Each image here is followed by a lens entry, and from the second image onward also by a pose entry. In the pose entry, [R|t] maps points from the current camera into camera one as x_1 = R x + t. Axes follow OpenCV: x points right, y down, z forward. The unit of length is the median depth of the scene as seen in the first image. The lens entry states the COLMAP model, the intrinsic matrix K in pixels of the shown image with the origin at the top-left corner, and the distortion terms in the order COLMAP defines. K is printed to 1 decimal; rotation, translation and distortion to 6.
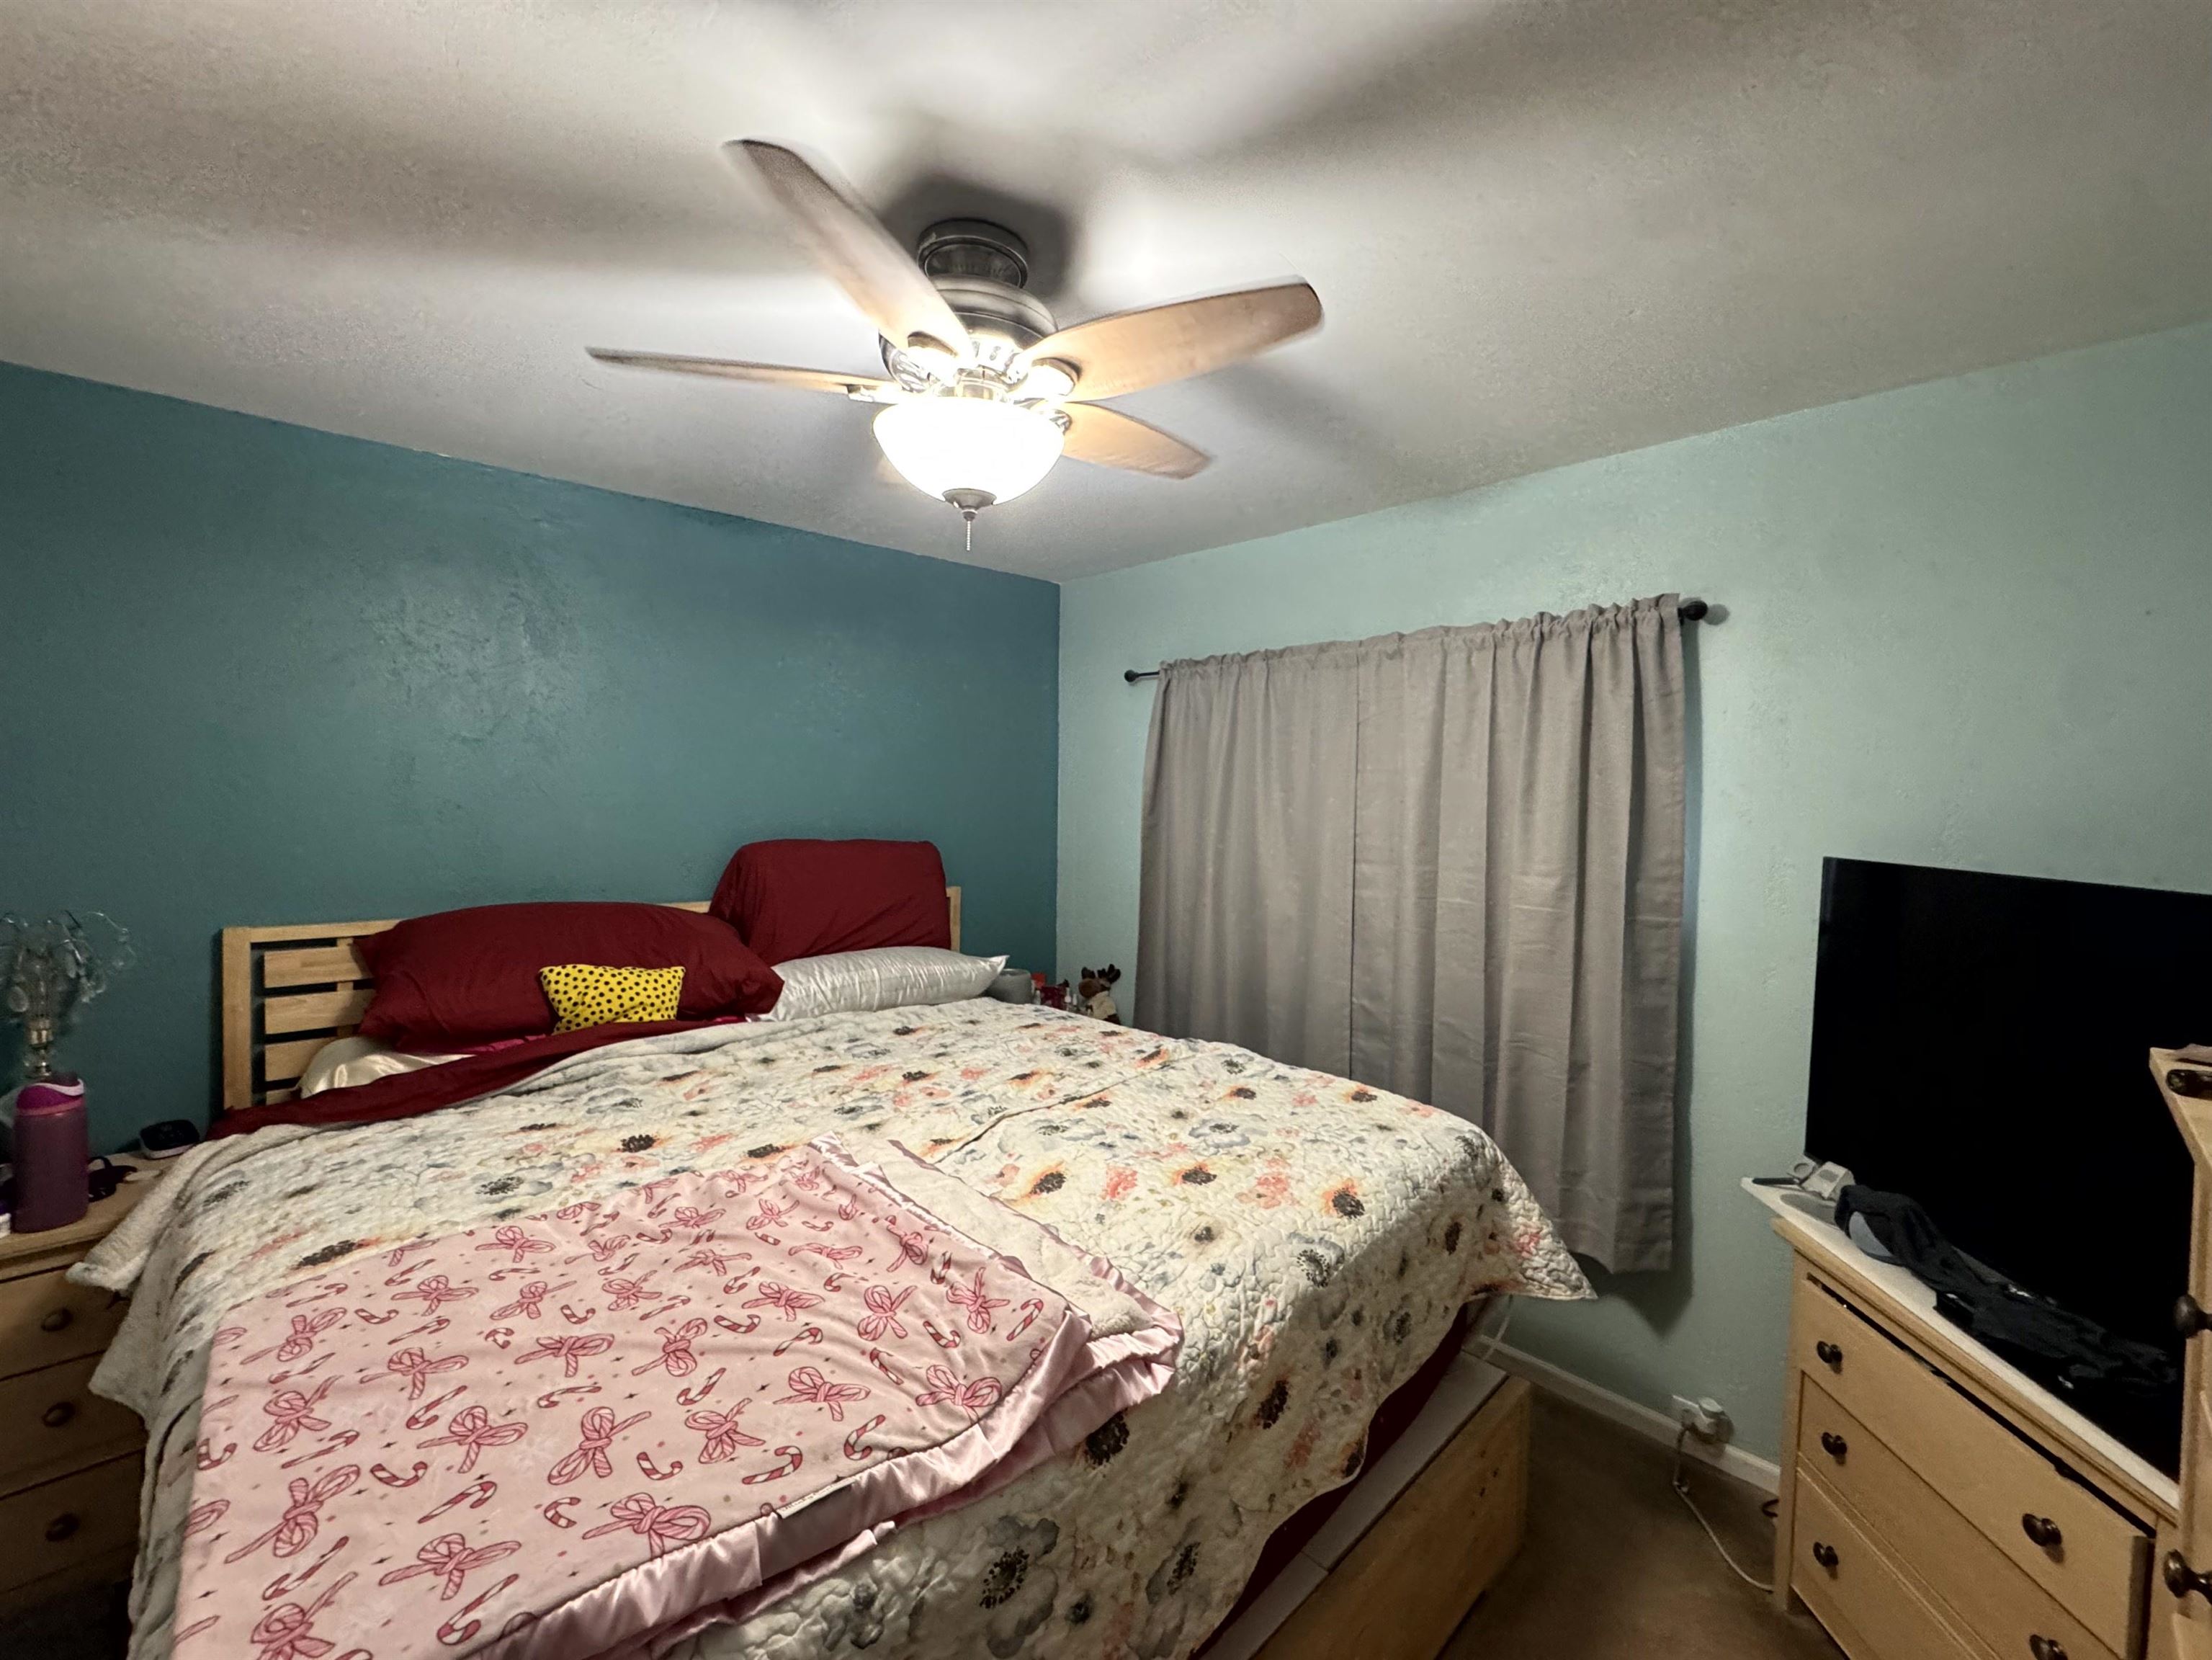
lens RADIAL K [[885.2, 0, 1102.3], [0, 885.2, 825.8], [0, 0, 1]] dist [-0.001236, 0.000228]
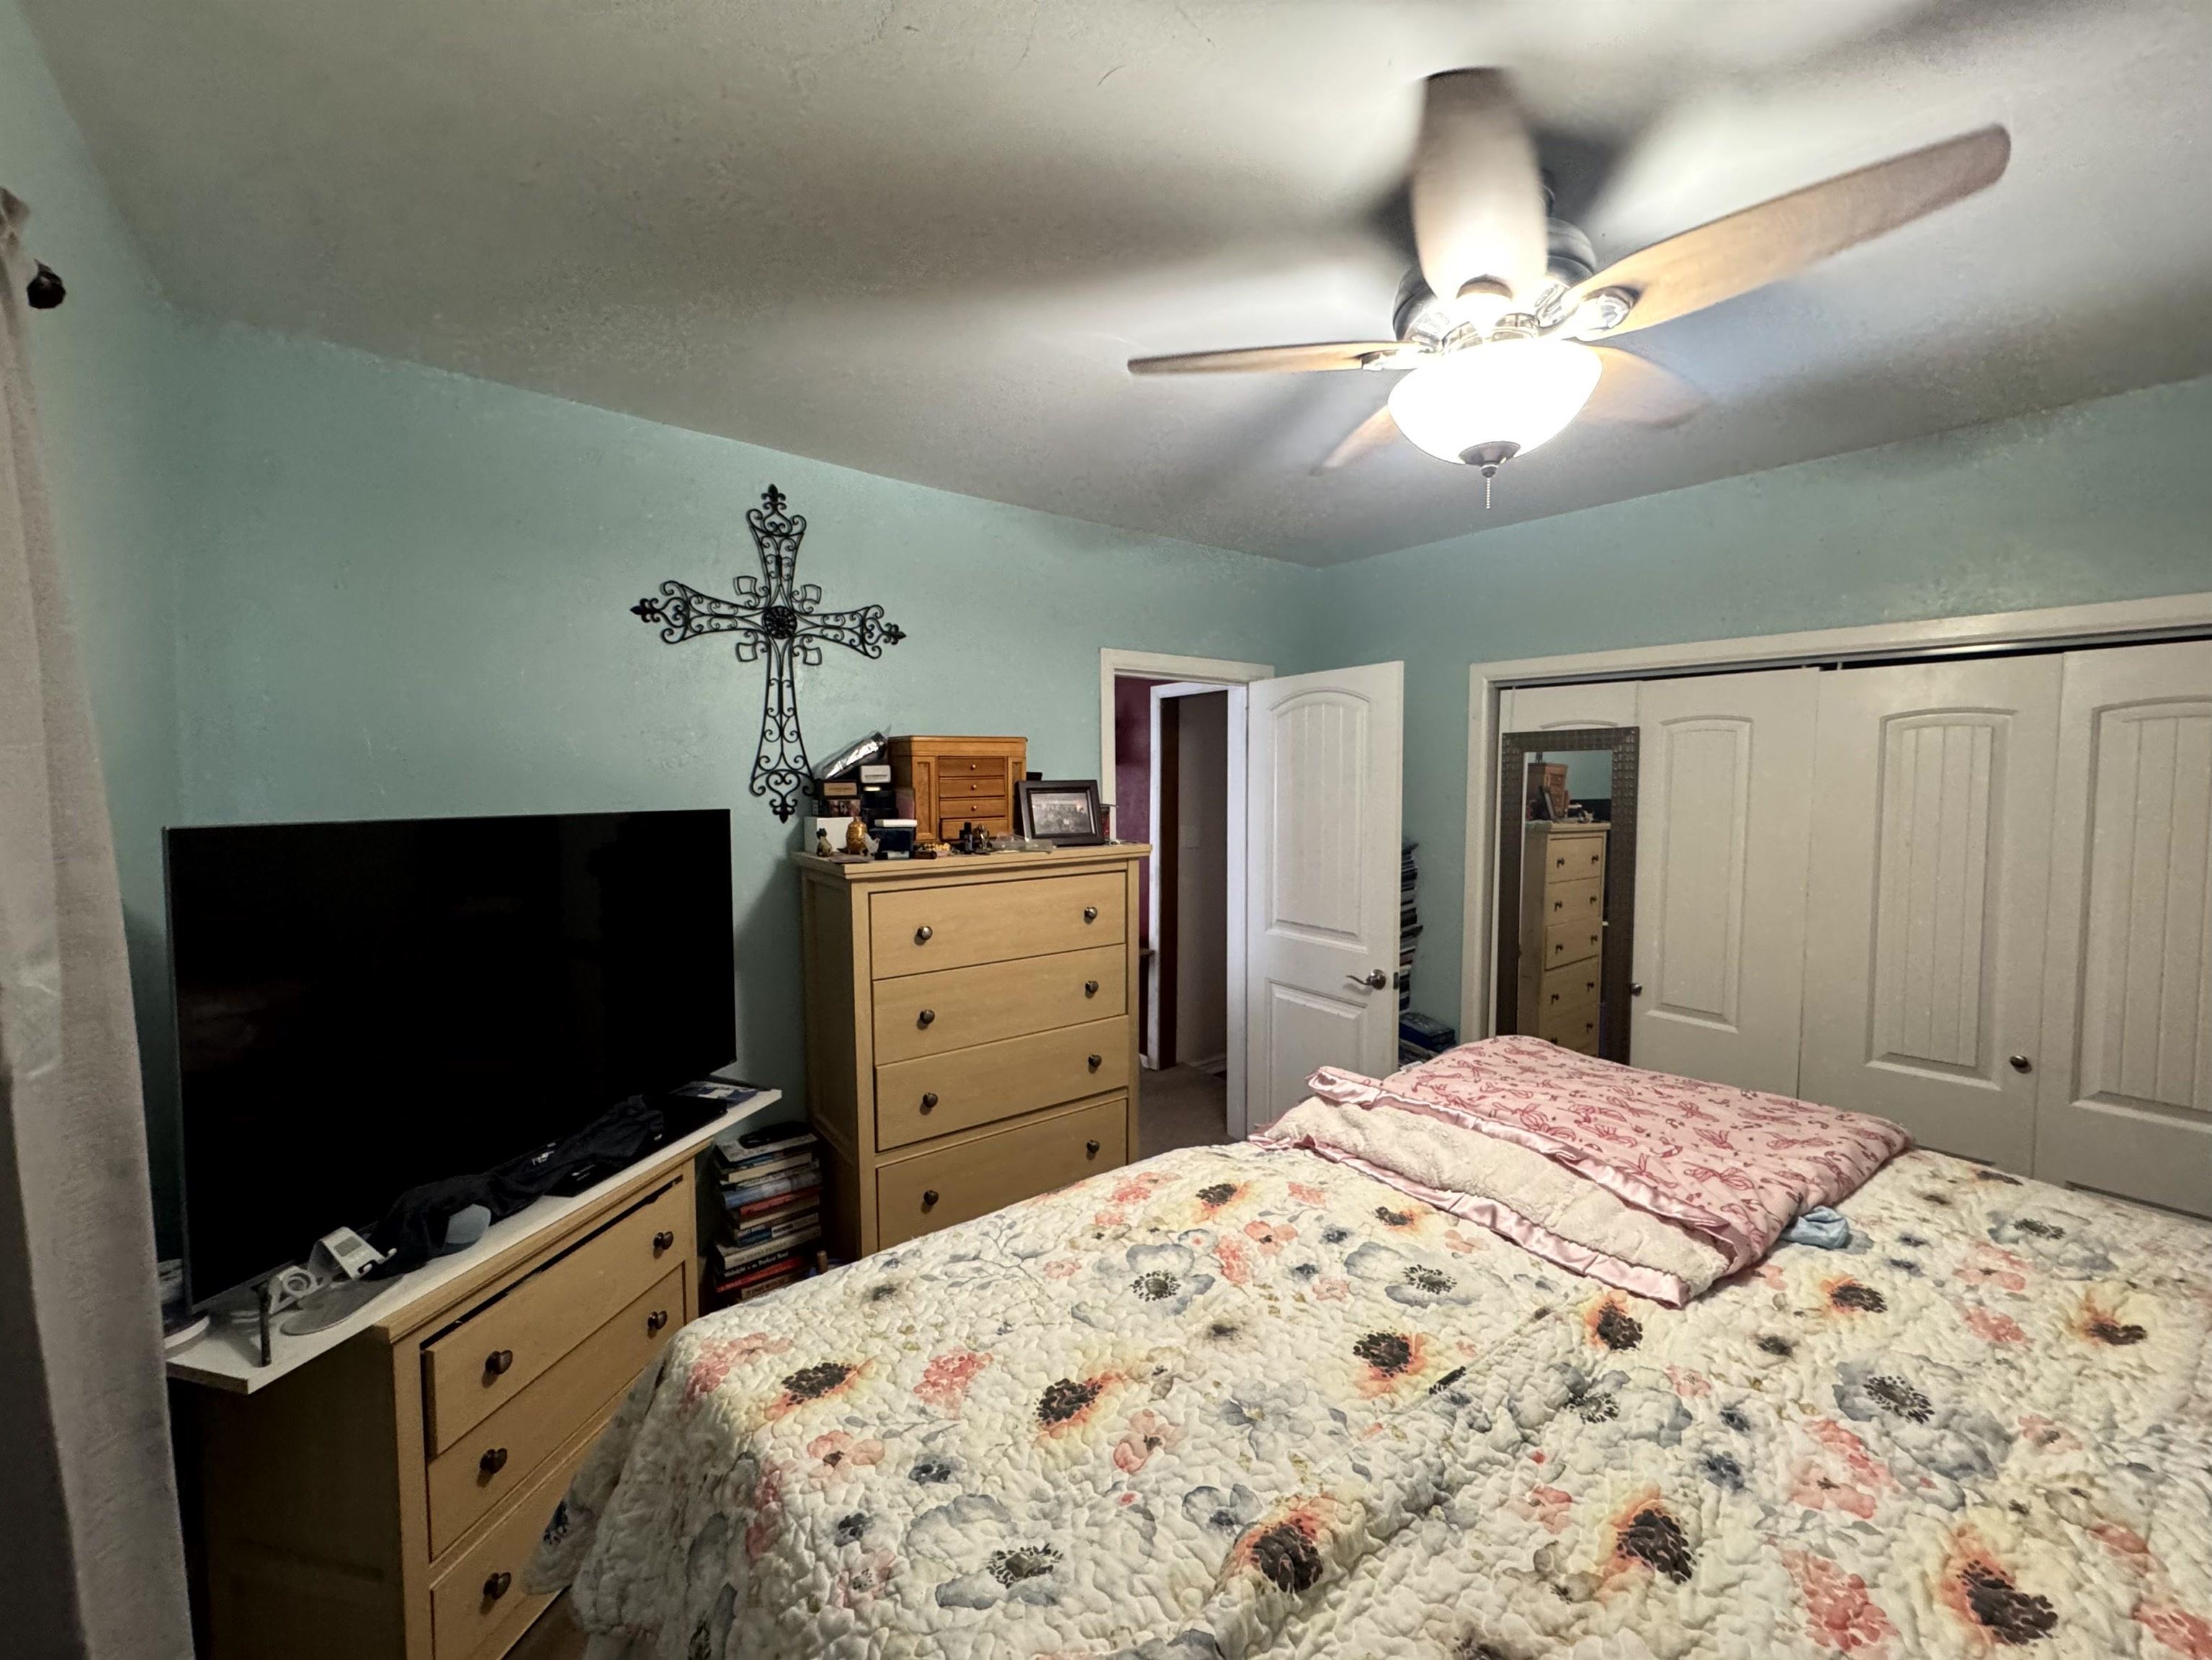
lens RADIAL K [[885.2, 0, 1102.3], [0, 885.2, 825.8], [0, 0, 1]] dist [-0.001236, 0.000228]
pose [[-0.991855, -0.029847, 0.123829, 0.112784], [-0.019495, 0.996277, 0.083979, -0.033868], [-0.125875, 0.080881, -0.988744, 1.685972]]
